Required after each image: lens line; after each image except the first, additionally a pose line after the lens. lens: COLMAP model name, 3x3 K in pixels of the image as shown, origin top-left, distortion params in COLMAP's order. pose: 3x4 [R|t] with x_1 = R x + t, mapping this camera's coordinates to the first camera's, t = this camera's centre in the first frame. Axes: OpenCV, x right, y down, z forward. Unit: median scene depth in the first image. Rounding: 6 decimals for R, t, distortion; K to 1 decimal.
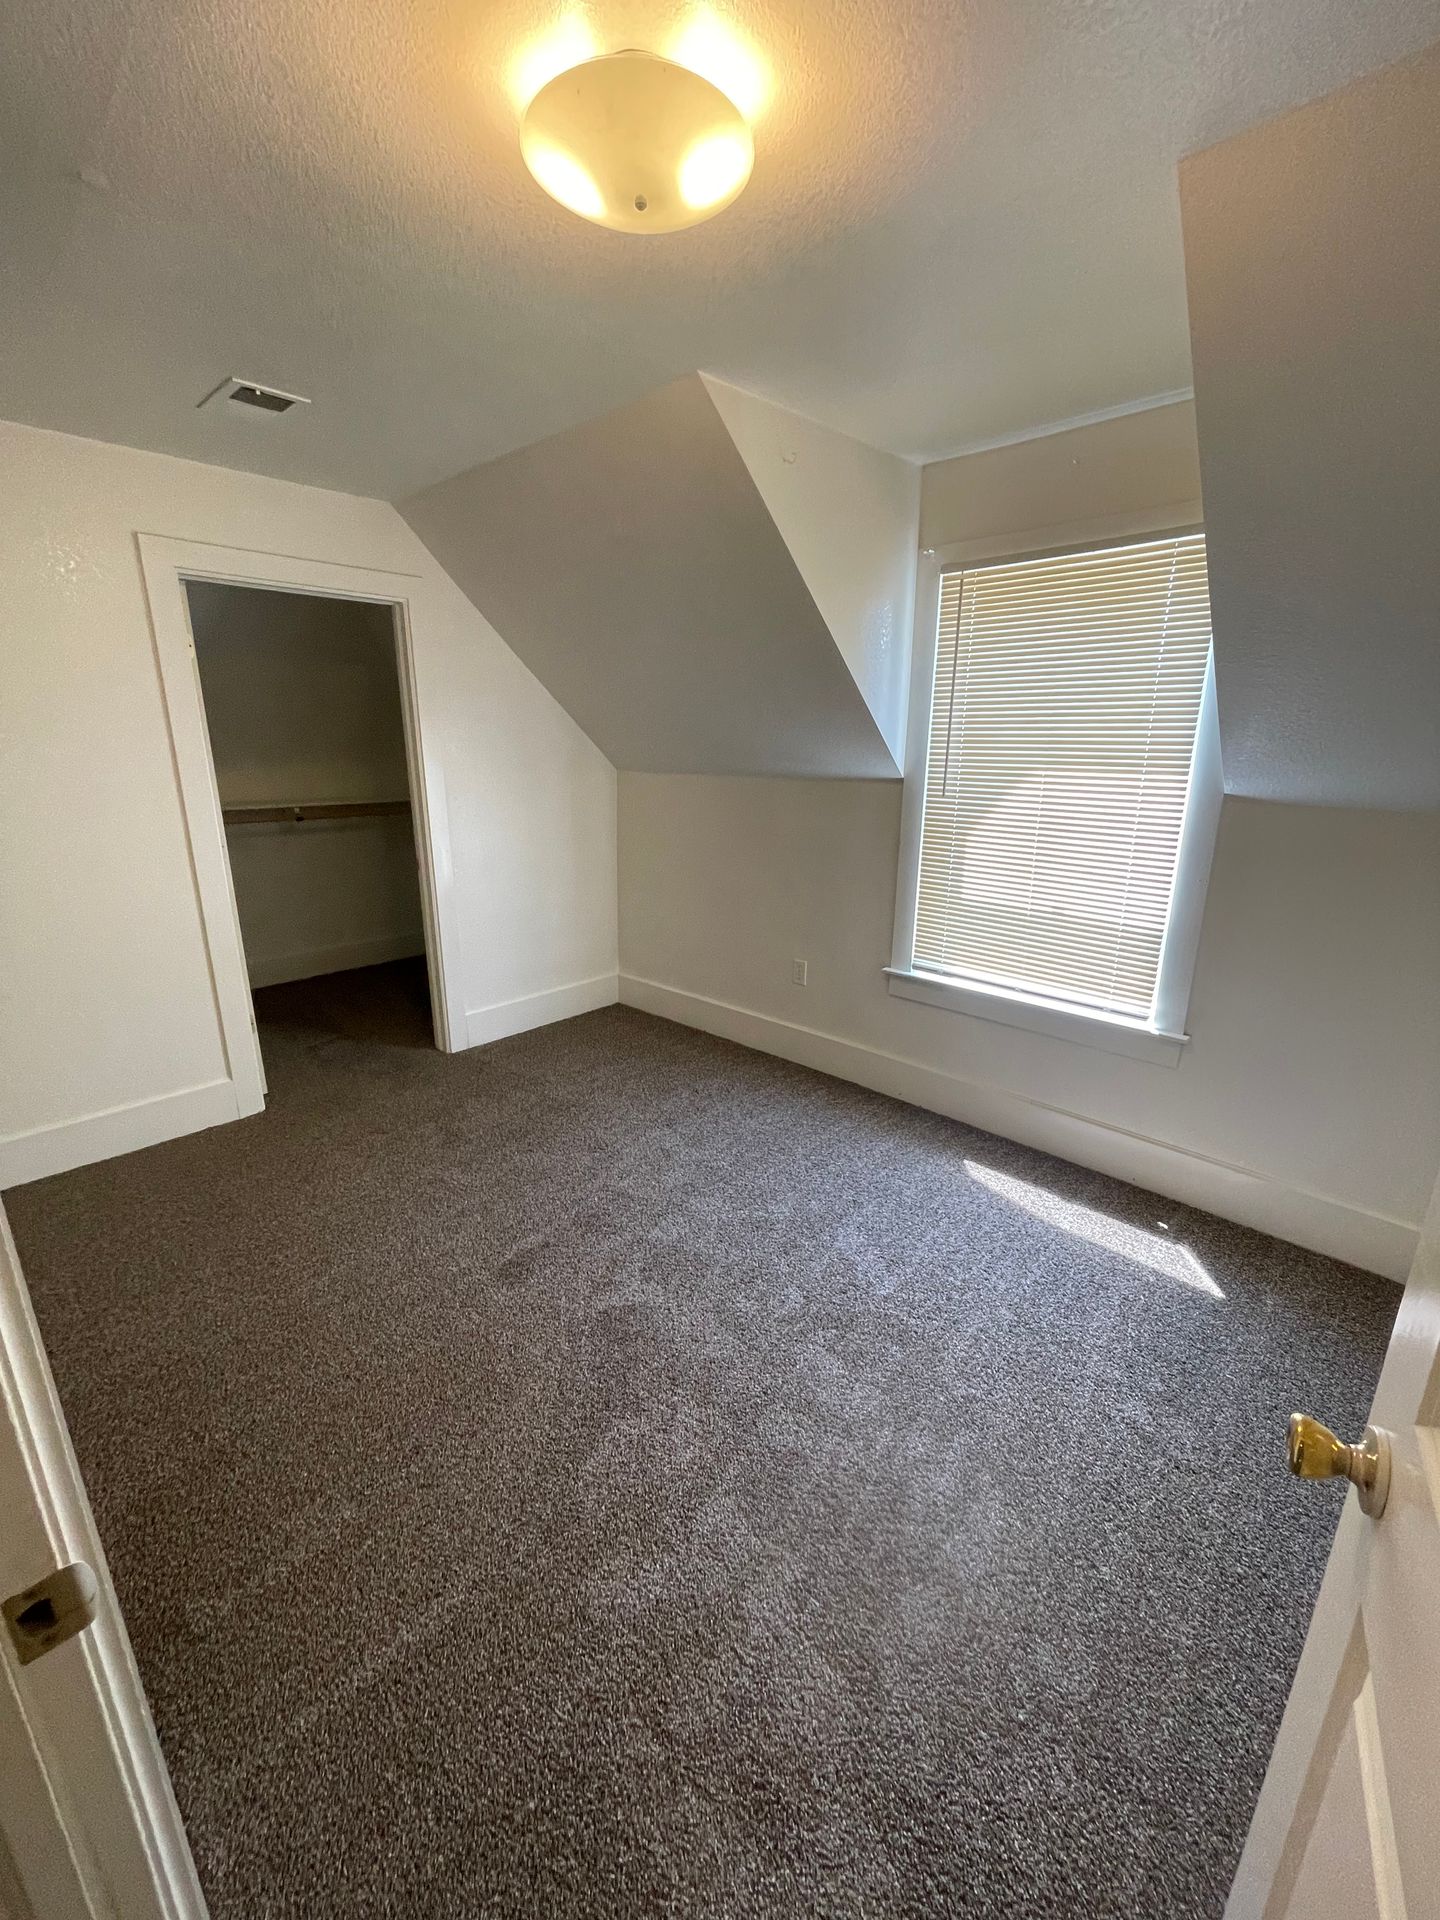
lens RADIAL K [[777.6, 0, 714.3], [0, 777.6, 959.2], [0, 0, 1]] dist [-0.000476, 0.001045]
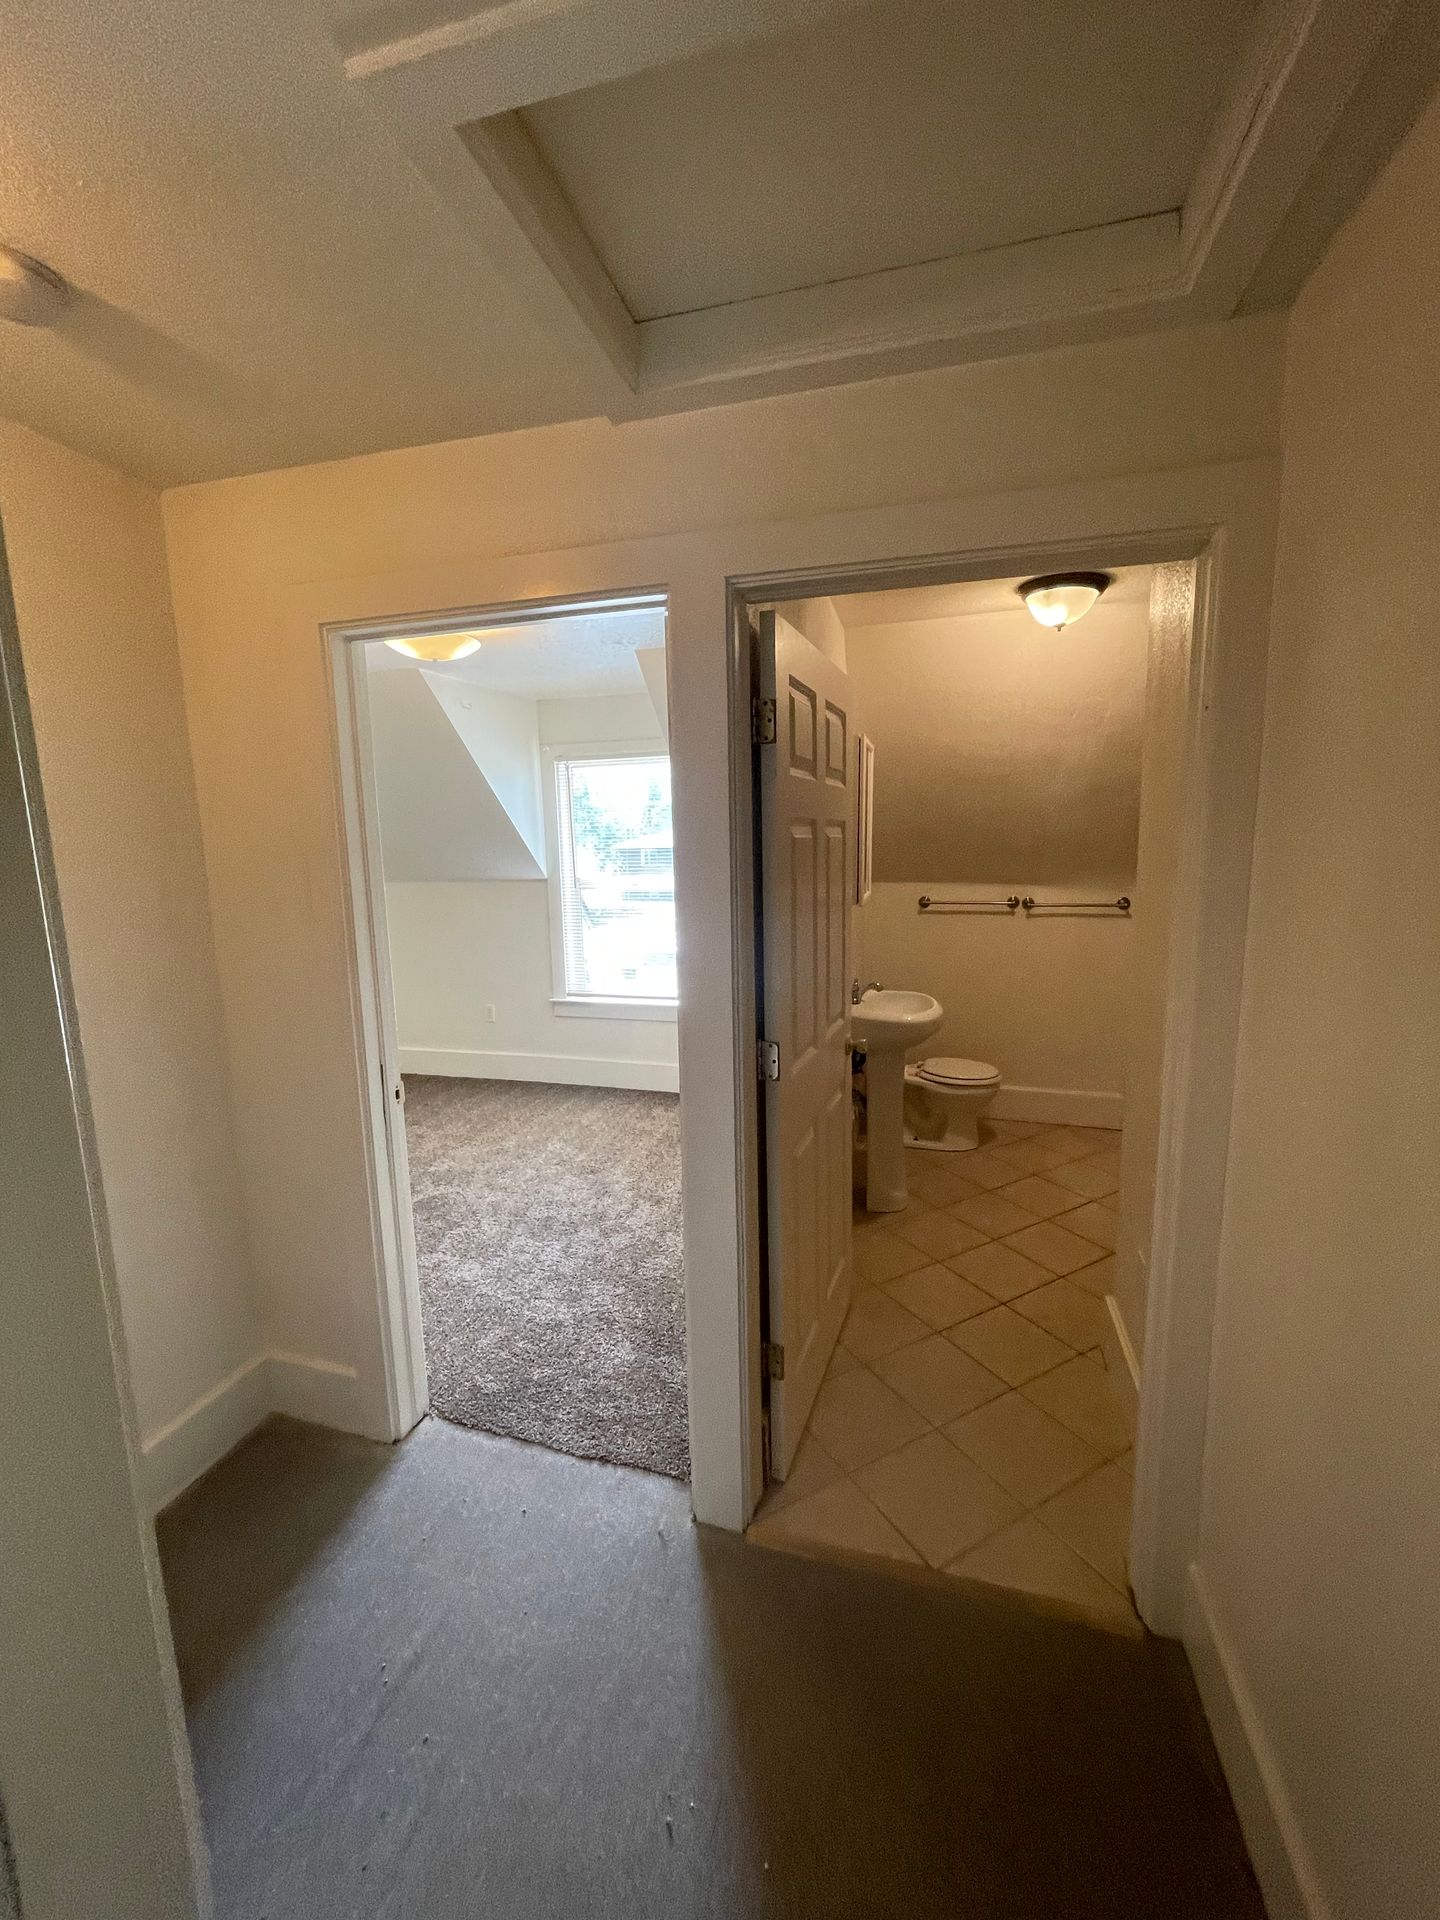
lens RADIAL K [[777.6, 0, 719.8], [0, 777.6, 948.7], [0, 0, 1]] dist [-0.000476, 0.001045]
pose [[0.883747, -0.084571, 0.460259, -0.228742], [0.146715, 0.984019, -0.100899, 0.145872], [-0.444371, 0.156696, 0.882032, -0.652695]]
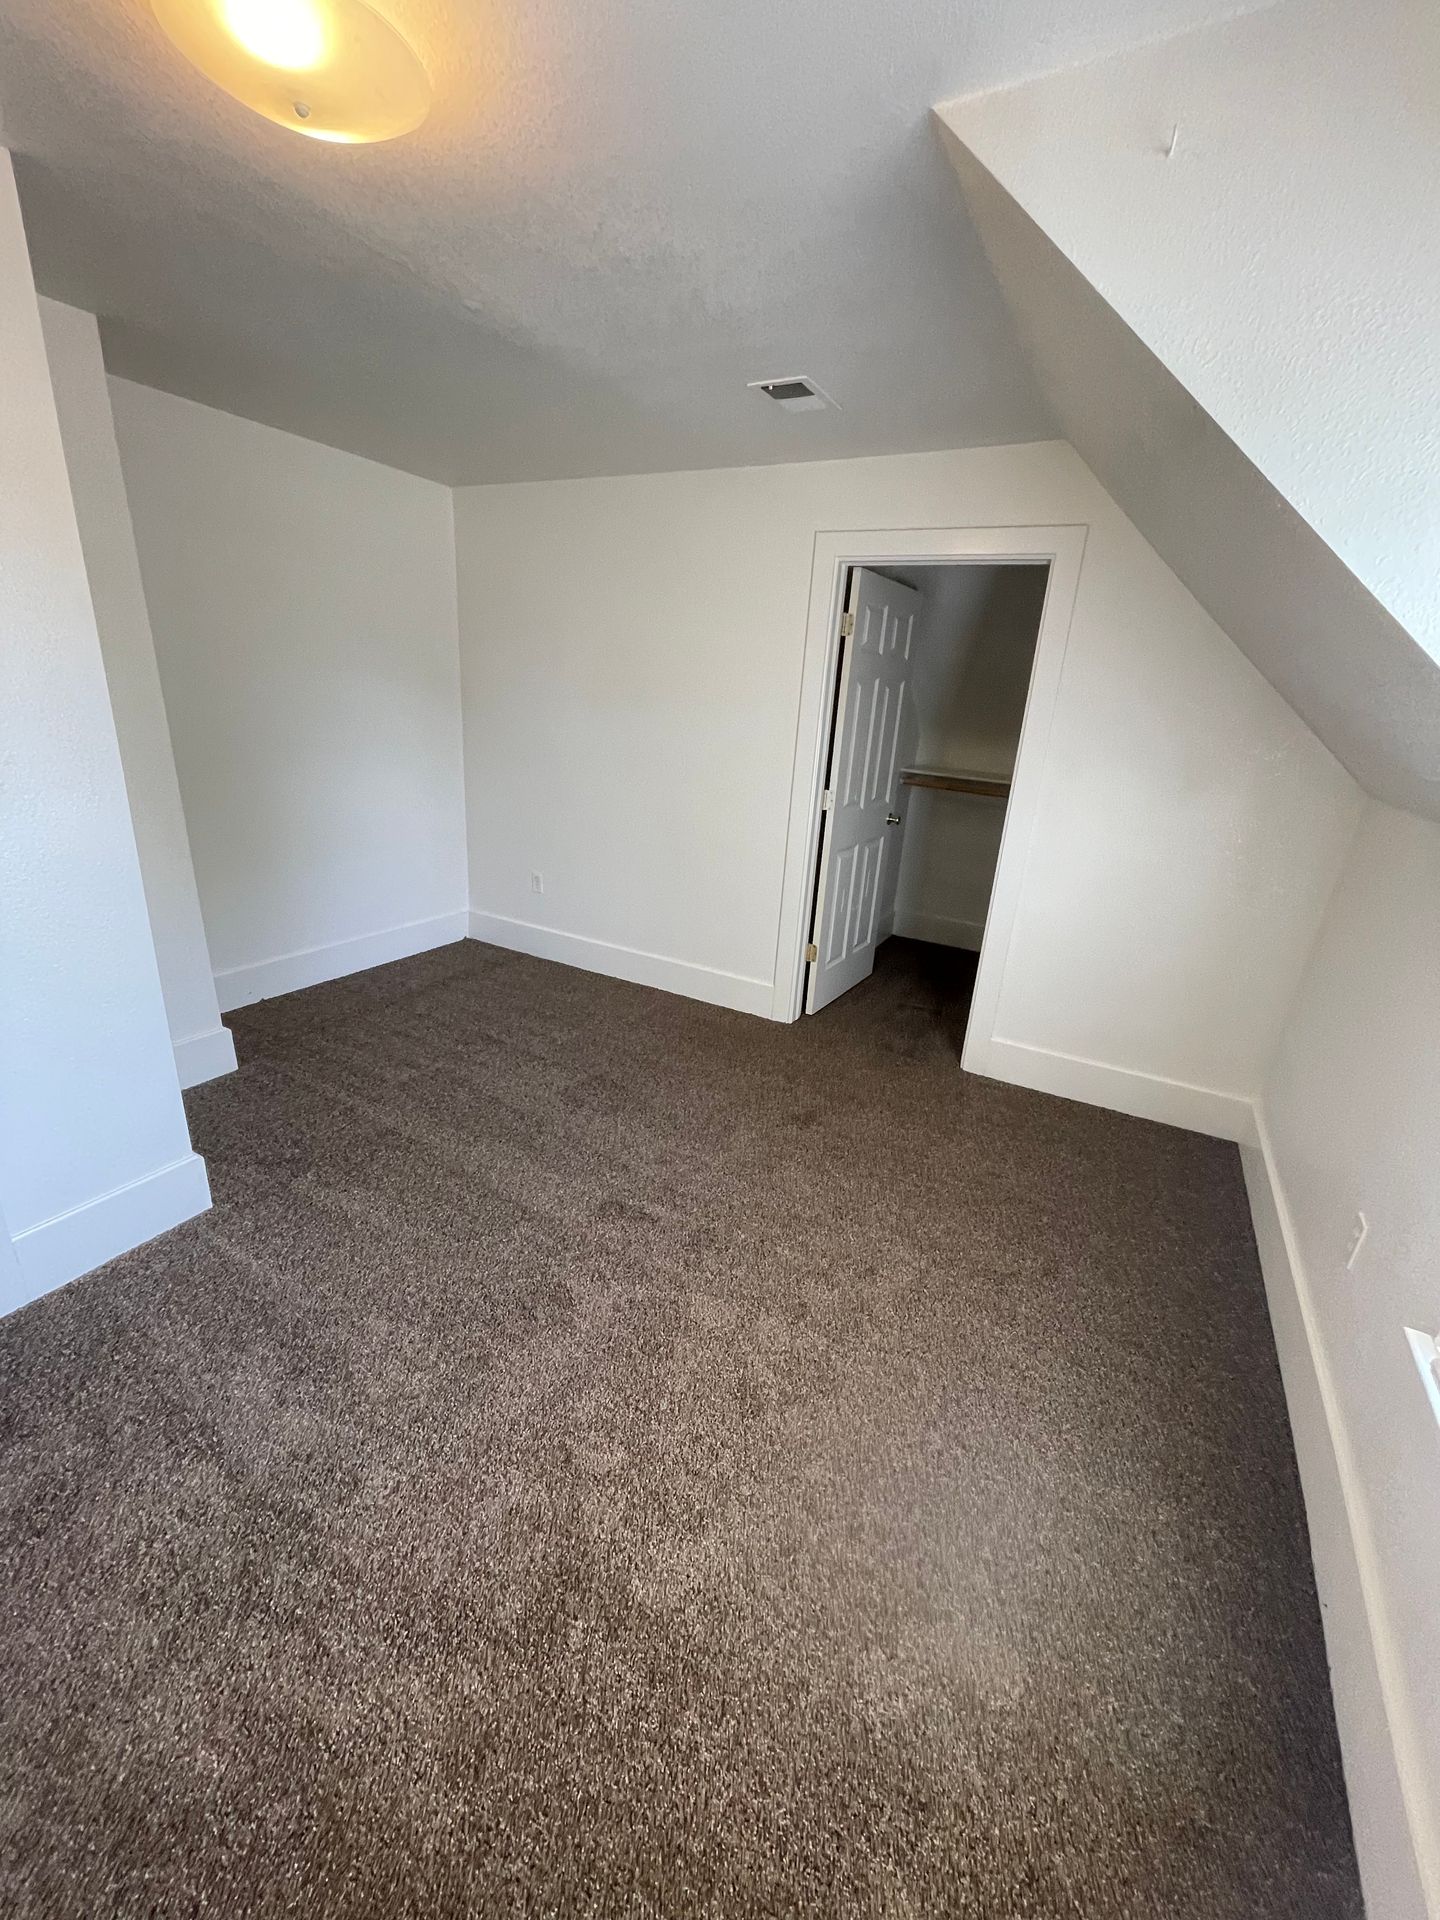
lens RADIAL K [[777.6, 0, 721.4], [0, 777.6, 953.3], [0, 0, 1]] dist [-0.000476, 0.001045]
pose [[0.256385, 0.324264, -0.910560, 0.530588], [-0.321017, 0.917141, 0.236219, -0.181325], [0.911710, 0.231742, 0.339236, 0.595588]]
